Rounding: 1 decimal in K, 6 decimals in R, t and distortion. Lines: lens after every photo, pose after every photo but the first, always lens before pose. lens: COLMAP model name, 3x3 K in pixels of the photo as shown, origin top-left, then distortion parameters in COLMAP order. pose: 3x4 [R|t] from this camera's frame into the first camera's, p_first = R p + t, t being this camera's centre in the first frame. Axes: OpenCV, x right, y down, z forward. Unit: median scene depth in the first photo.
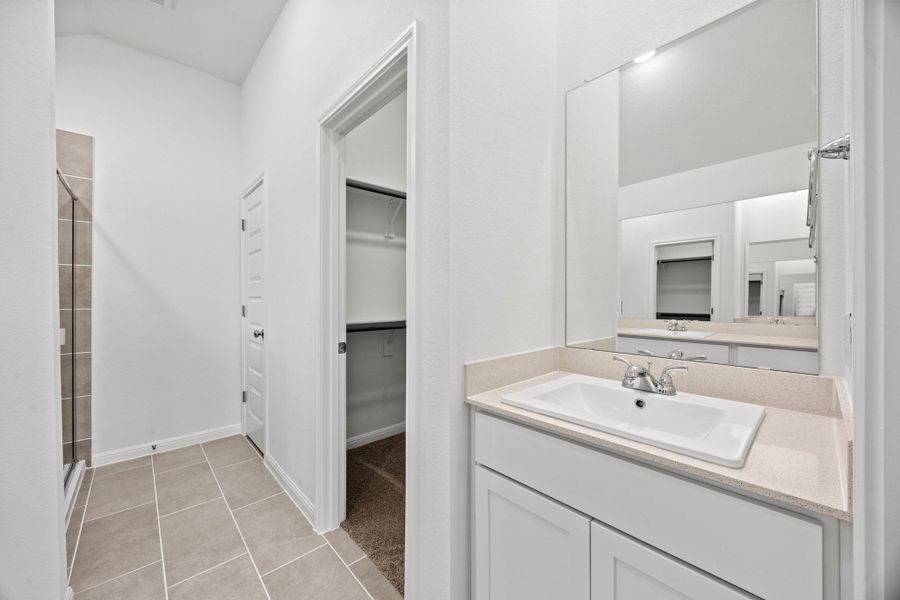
lens RADIAL K [[338.9, 0, 443.5], [0, 338.9, 297.1], [0, 0, 1]] dist [-0.001023, 0.000016]
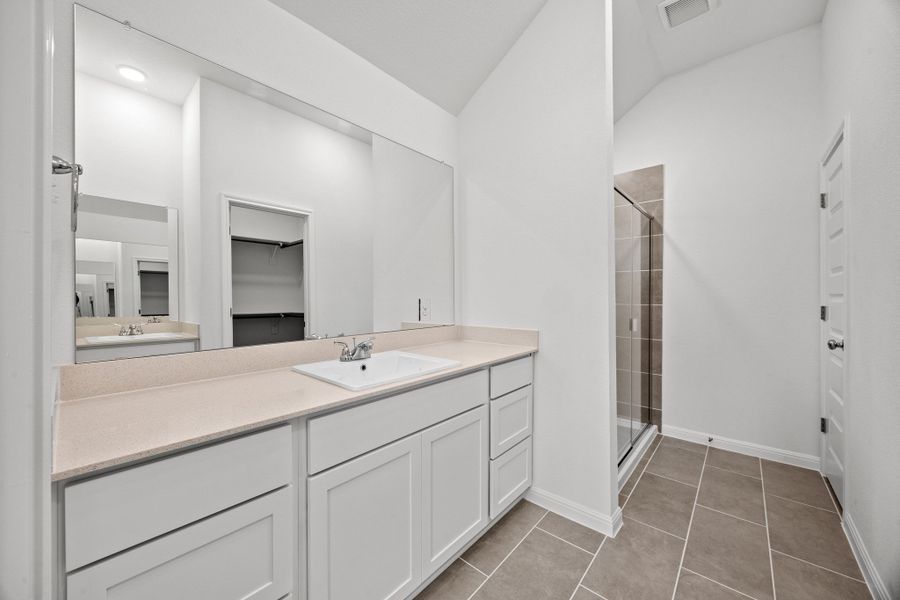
lens RADIAL K [[338.9, 0, 443.5], [0, 338.9, 297.1], [0, 0, 1]] dist [-0.001023, 0.000016]
pose [[0.107763, 0.003180, -0.994171, 0.095649], [0.000912, 0.999994, 0.003298, 0.001356], [0.994176, -0.001262, 0.107760, 0.079474]]
